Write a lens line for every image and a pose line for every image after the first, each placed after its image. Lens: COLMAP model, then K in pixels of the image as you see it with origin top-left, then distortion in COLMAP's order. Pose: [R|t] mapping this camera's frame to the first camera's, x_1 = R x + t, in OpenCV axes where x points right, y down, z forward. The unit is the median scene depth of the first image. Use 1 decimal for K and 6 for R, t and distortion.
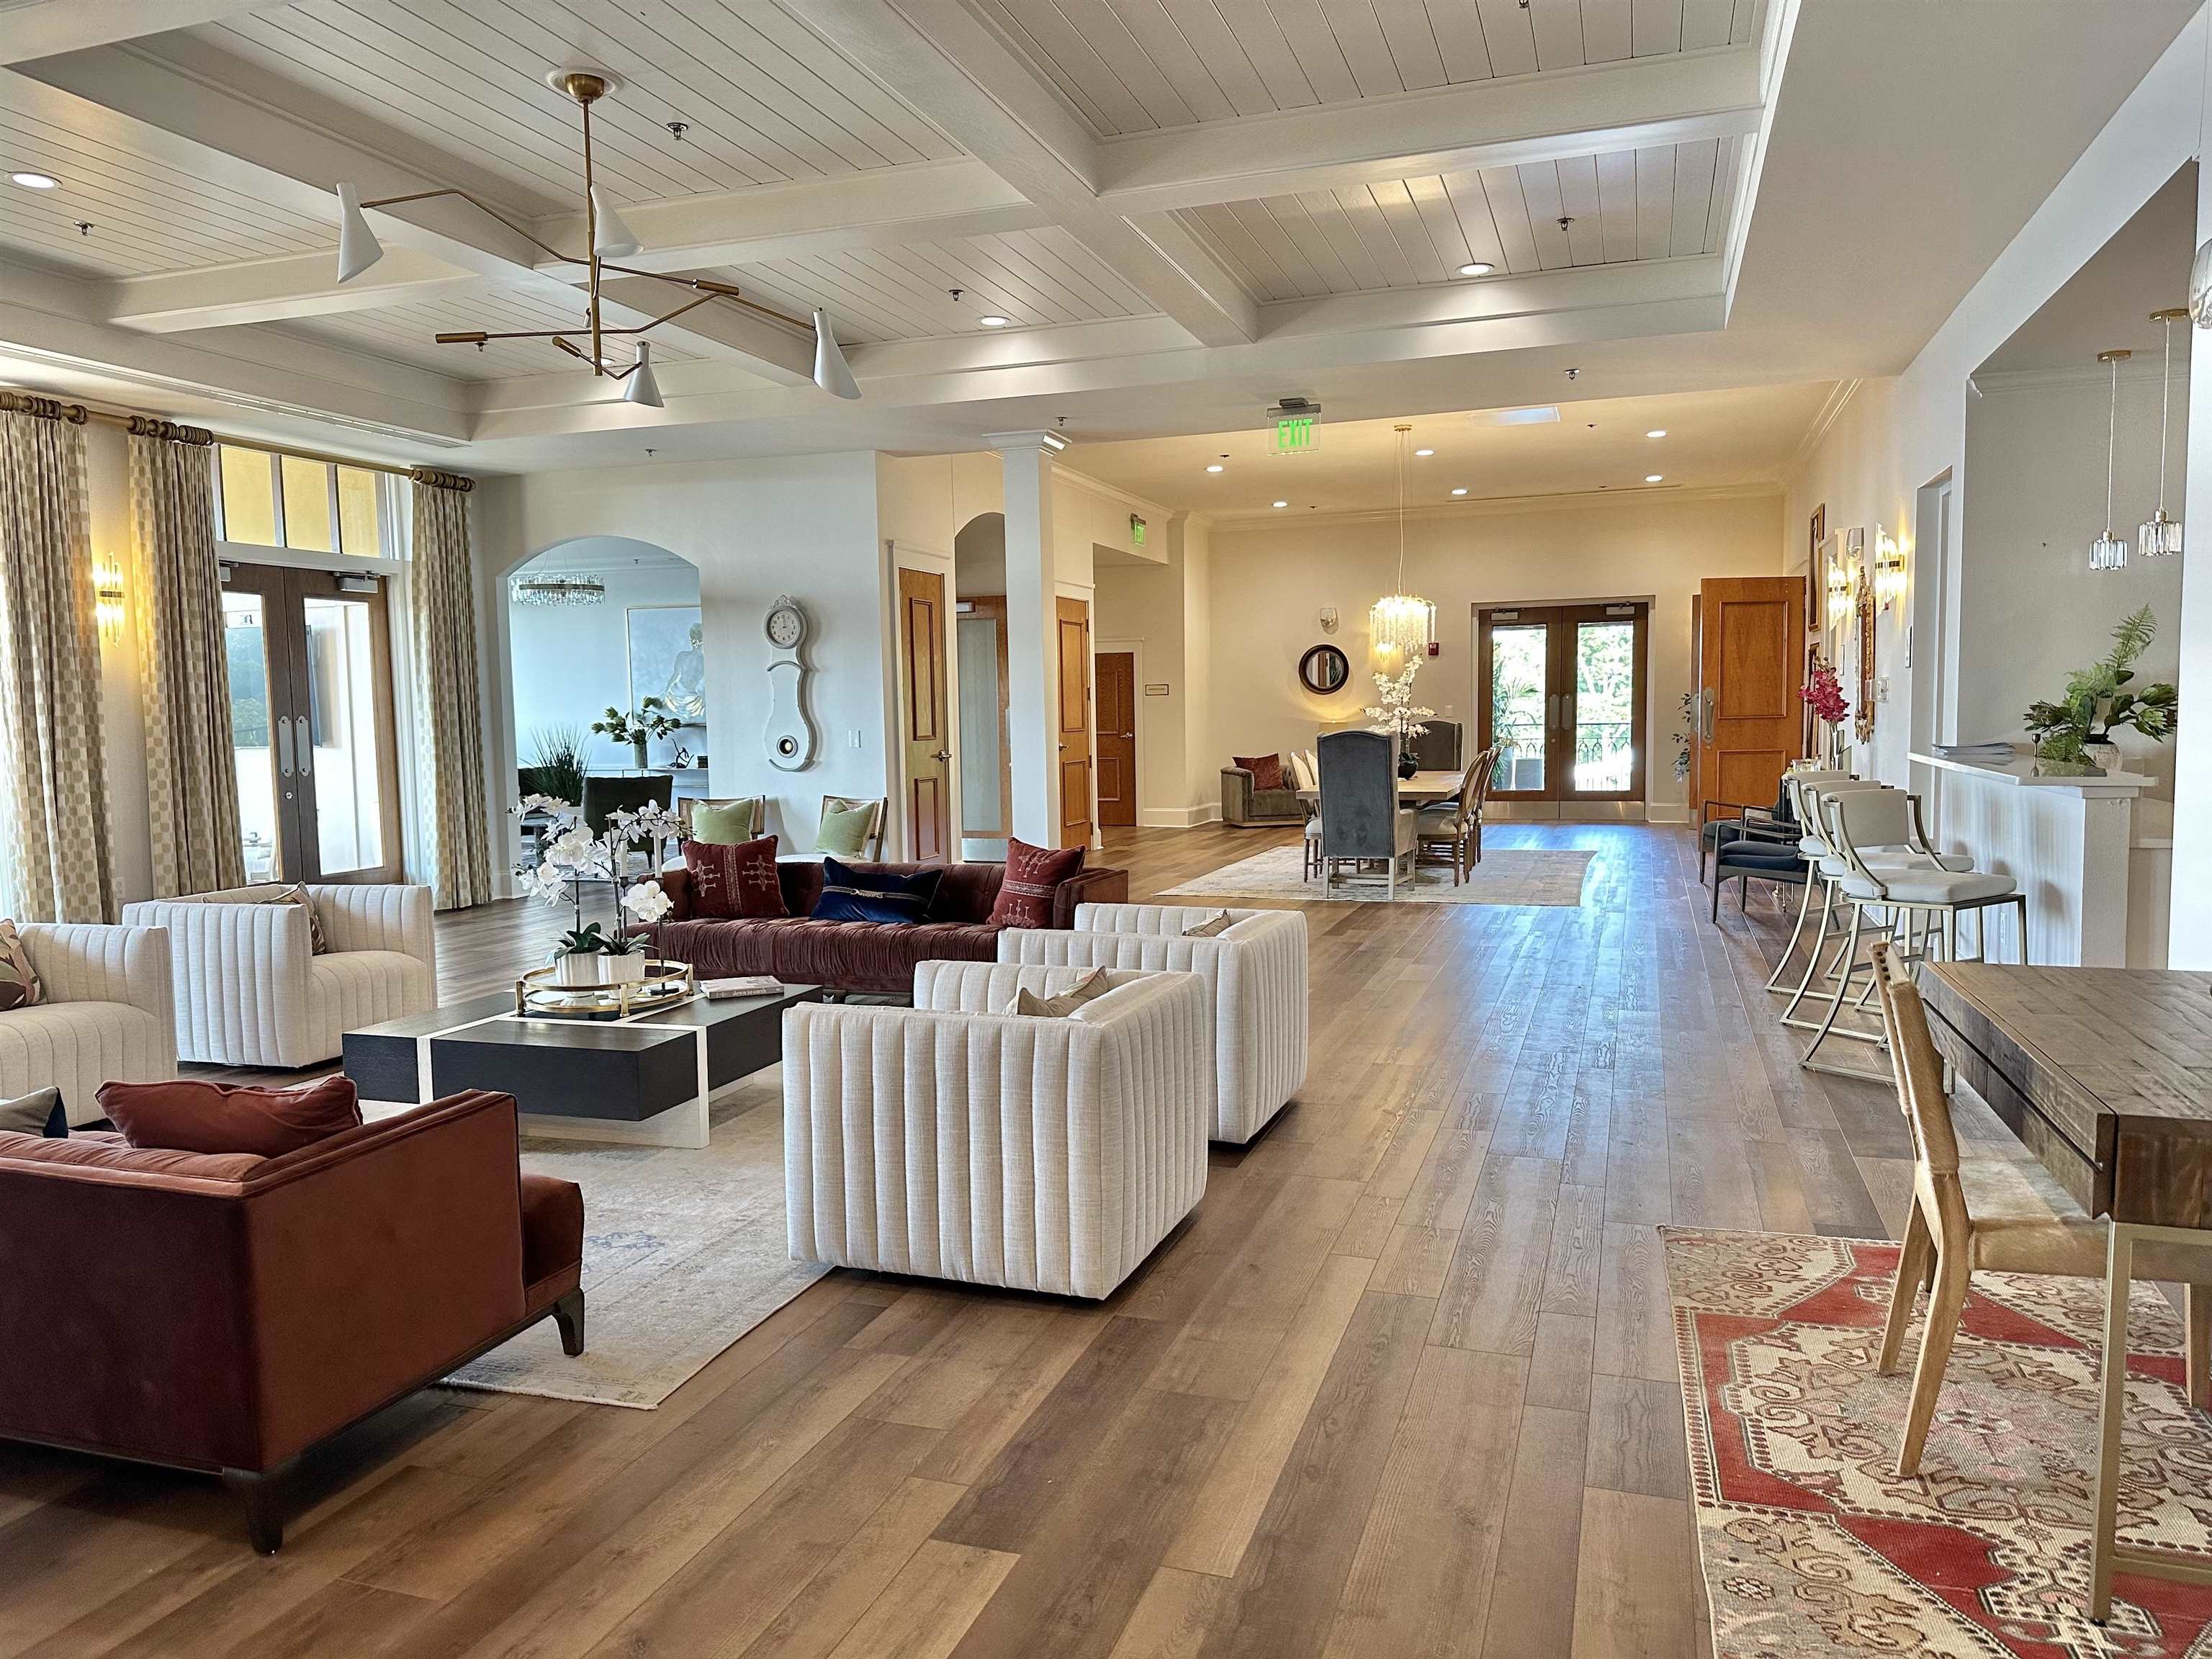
lens RADIAL K [[1540.0, 0, 1105.0], [0, 1540.0, 825.9], [0, 0, 1]] dist [0.023811, -0.044244]
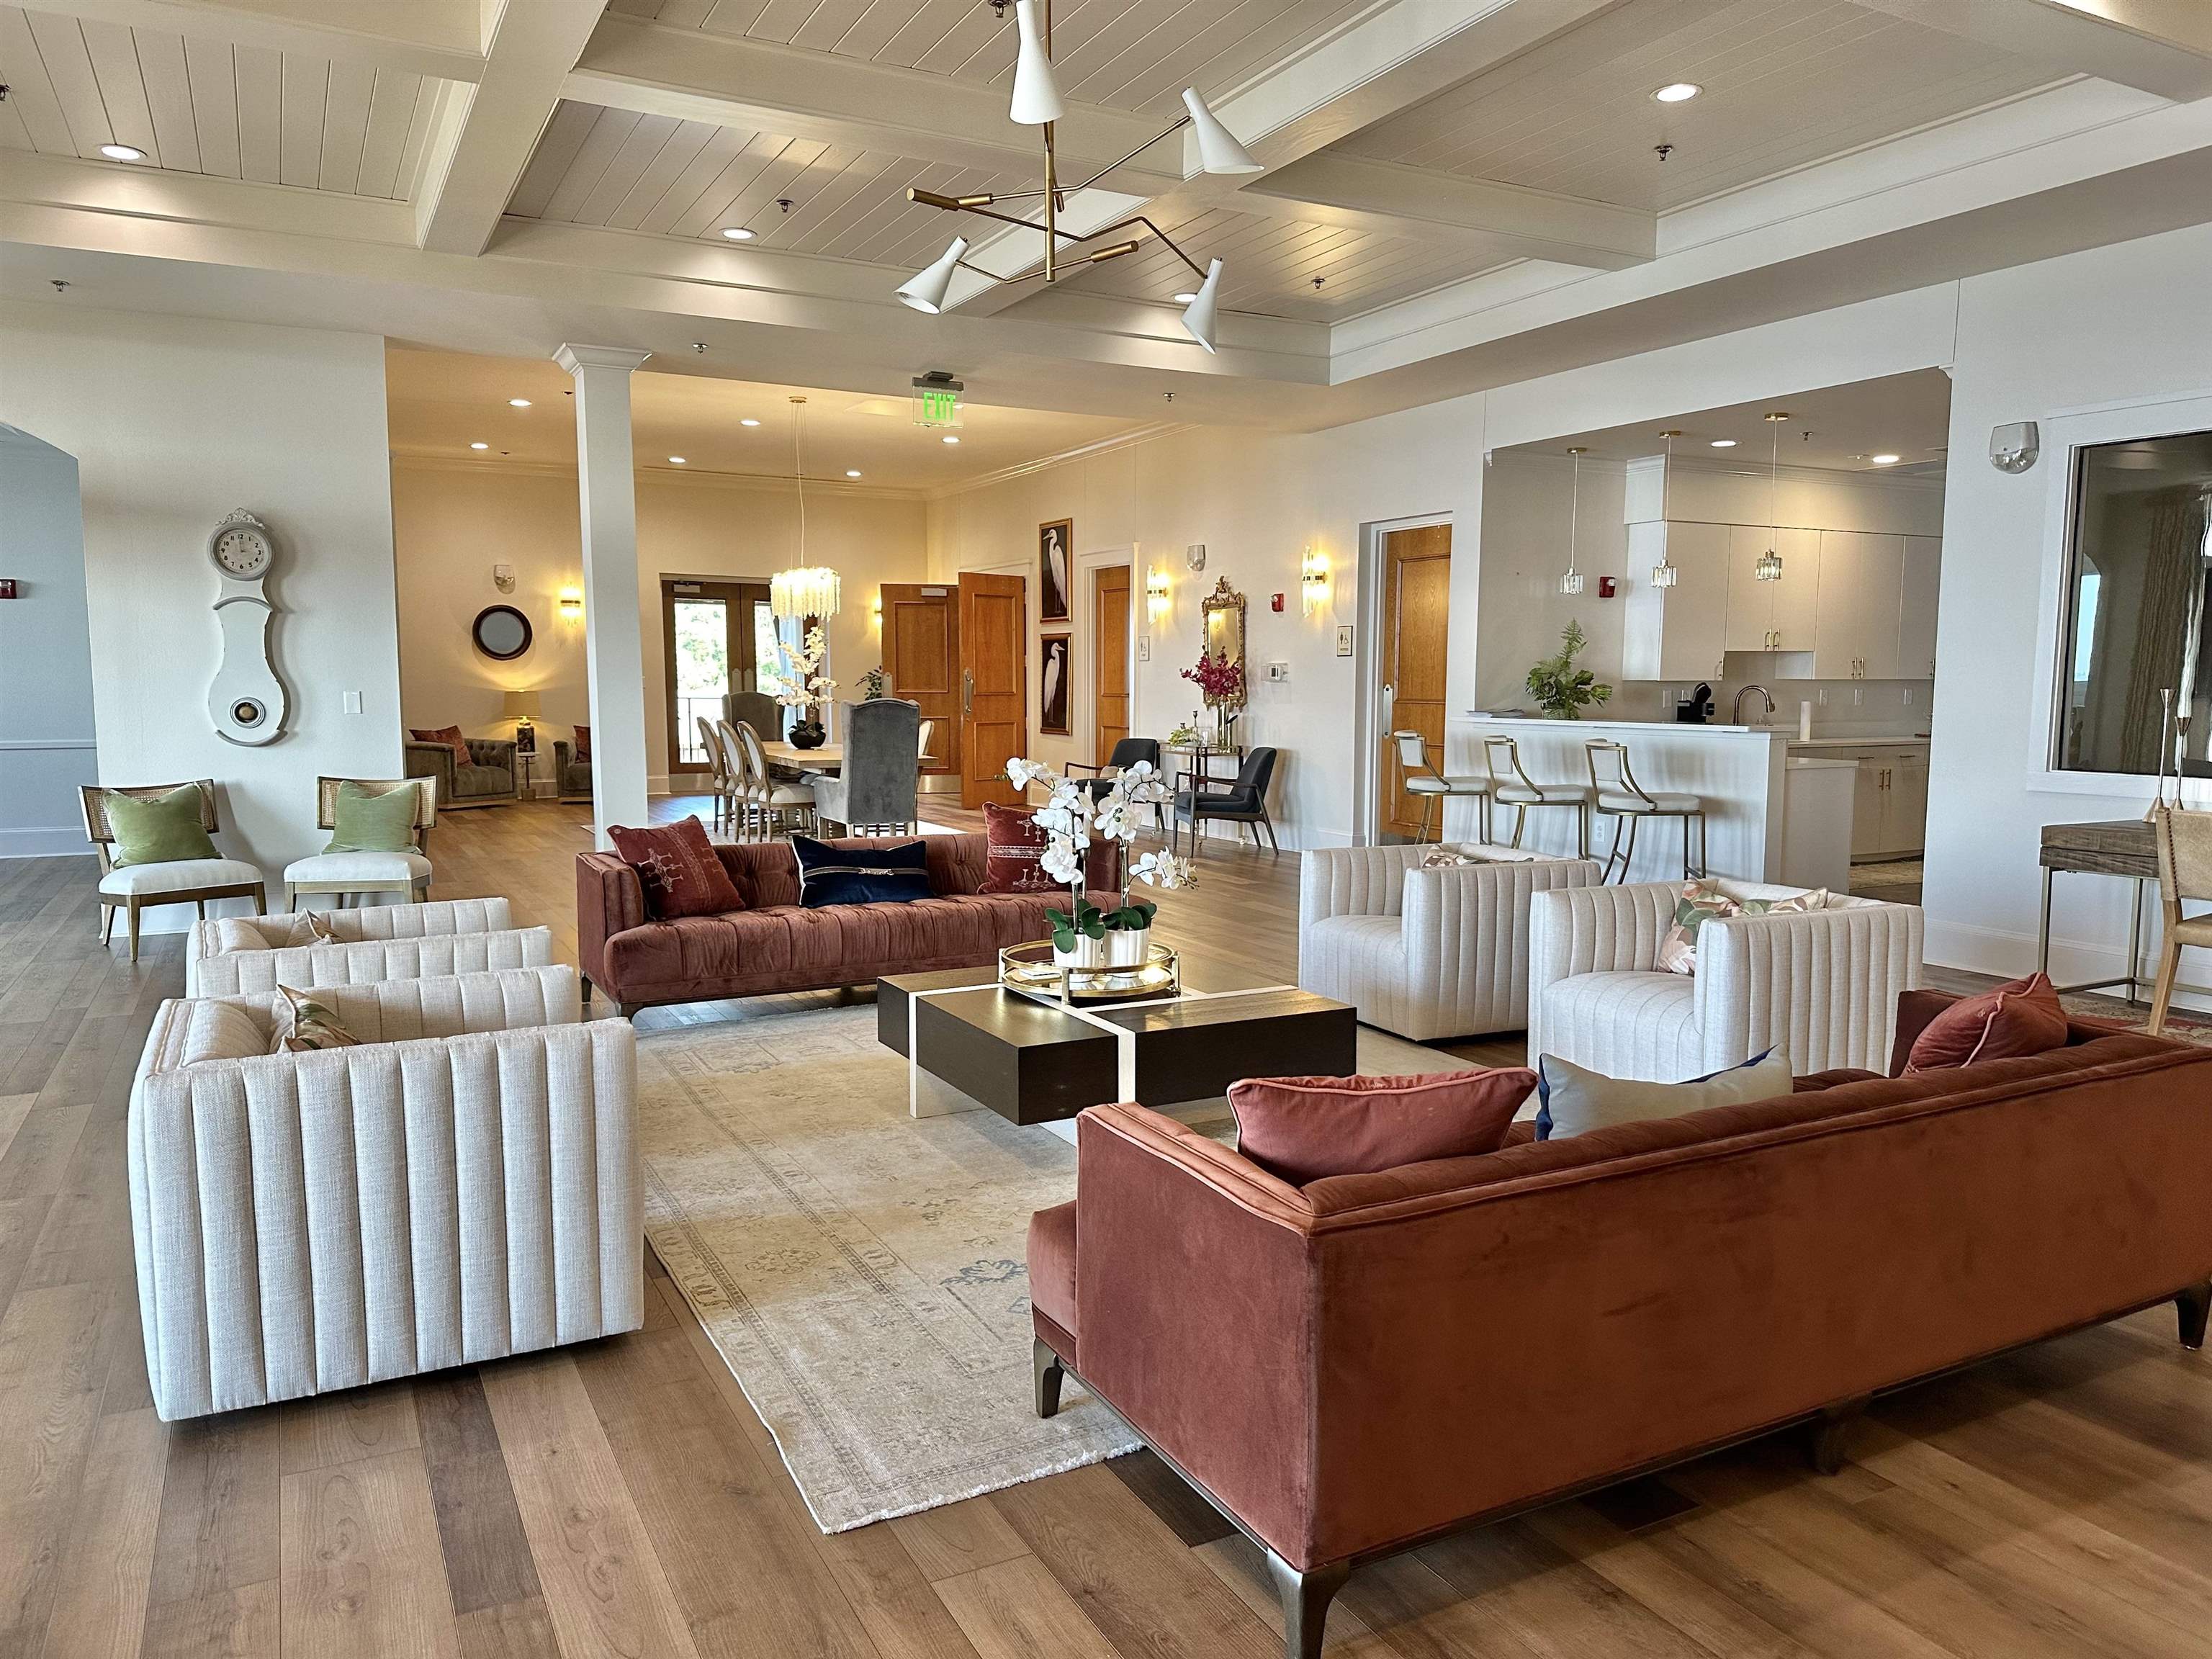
lens RADIAL K [[1540.0, 0, 1111.9], [0, 1540.0, 842.3], [0, 0, 1]] dist [0.023811, -0.044244]
pose [[0.669137, -0.057058, 0.740945, -0.482734], [0.039359, 0.998370, 0.041337, -0.003499], [-0.742096, 0.001503, 0.670292, 0.193395]]
